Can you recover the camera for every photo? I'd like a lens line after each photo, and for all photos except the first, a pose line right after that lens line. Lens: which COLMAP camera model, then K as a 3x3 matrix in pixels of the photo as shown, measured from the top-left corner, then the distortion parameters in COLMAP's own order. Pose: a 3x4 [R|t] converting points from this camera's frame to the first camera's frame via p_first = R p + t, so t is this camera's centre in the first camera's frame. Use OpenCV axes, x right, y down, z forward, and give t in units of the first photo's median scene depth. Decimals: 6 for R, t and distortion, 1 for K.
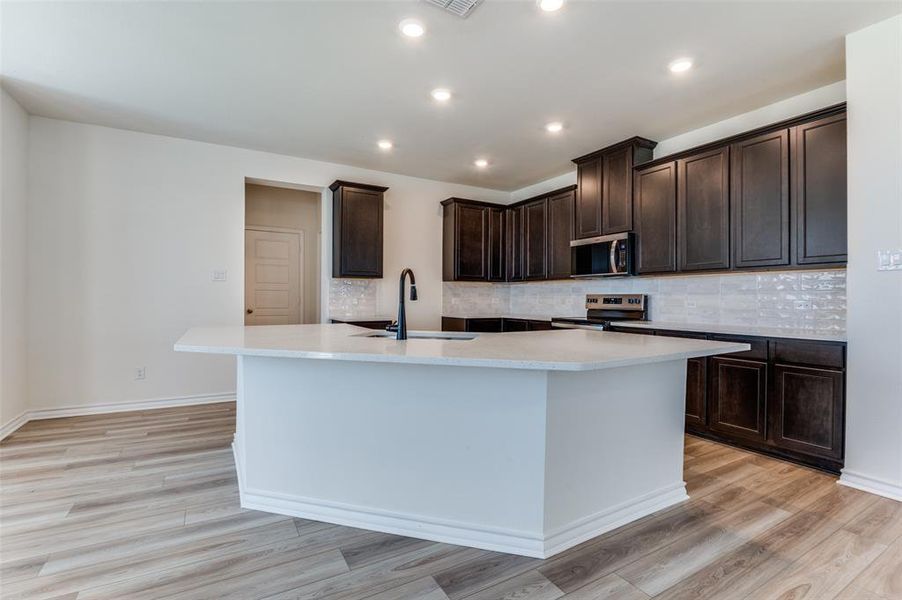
lens RADIAL K [[416.4, 0, 447.8], [0, 416.4, 300.7], [0, 0, 1]] dist [-0.012093, -0.004473]
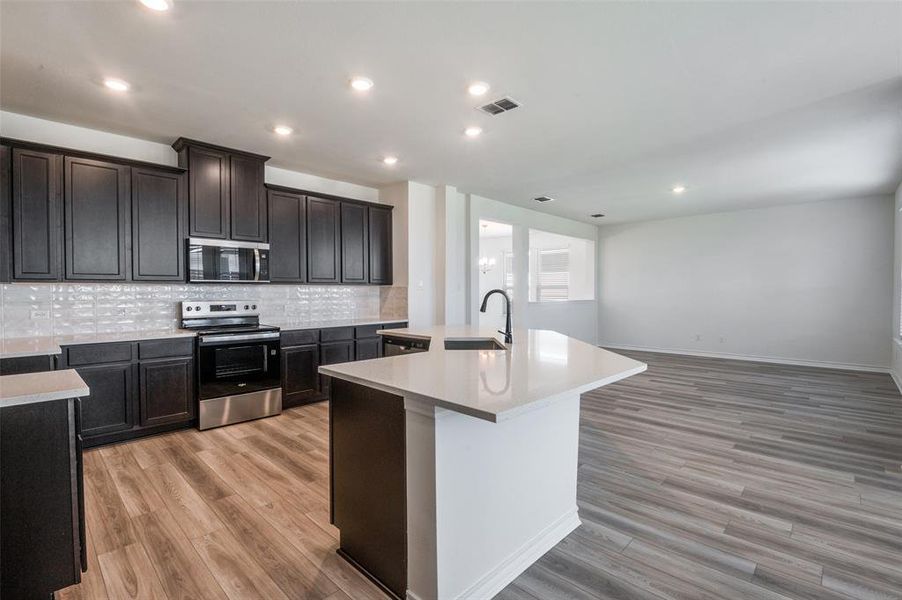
lens RADIAL K [[416.4, 0, 447.8], [0, 416.4, 300.7], [0, 0, 1]] dist [-0.012093, -0.004473]
pose [[-0.269425, -0.028148, 0.962610, -0.722088], [0.003354, 0.999539, 0.030167, -0.047060], [-0.963015, 0.011357, -0.269207, 0.828741]]
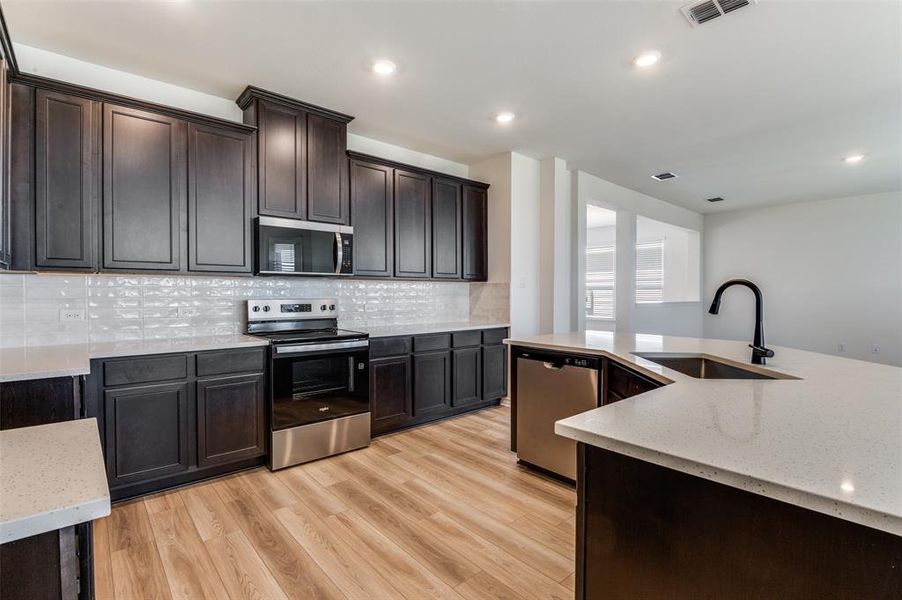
lens RADIAL K [[422.2, 0, 451.0], [0, 422.2, 300.0], [0, 0, 1]] dist [-0.016661, -0.000955]
pose [[-0.193099, -0.020932, 0.980956, -0.448979], [0.003053, 0.999755, 0.021934, -0.033060], [-0.981175, 0.007231, -0.192987, 0.949413]]
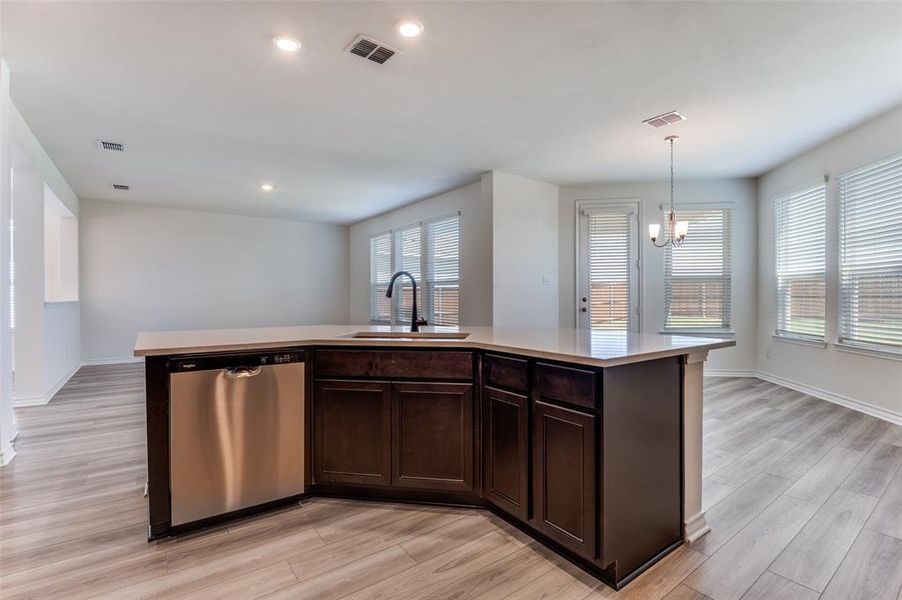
lens RADIAL K [[416.4, 0, 447.8], [0, 416.4, 300.7], [0, 0, 1]] dist [-0.012093, -0.004473]
pose [[-0.994948, -0.004177, -0.100307, -0.057108], [-0.005221, 0.999935, 0.010147, -0.007473], [0.100258, 0.010620, -0.994905, 1.171719]]
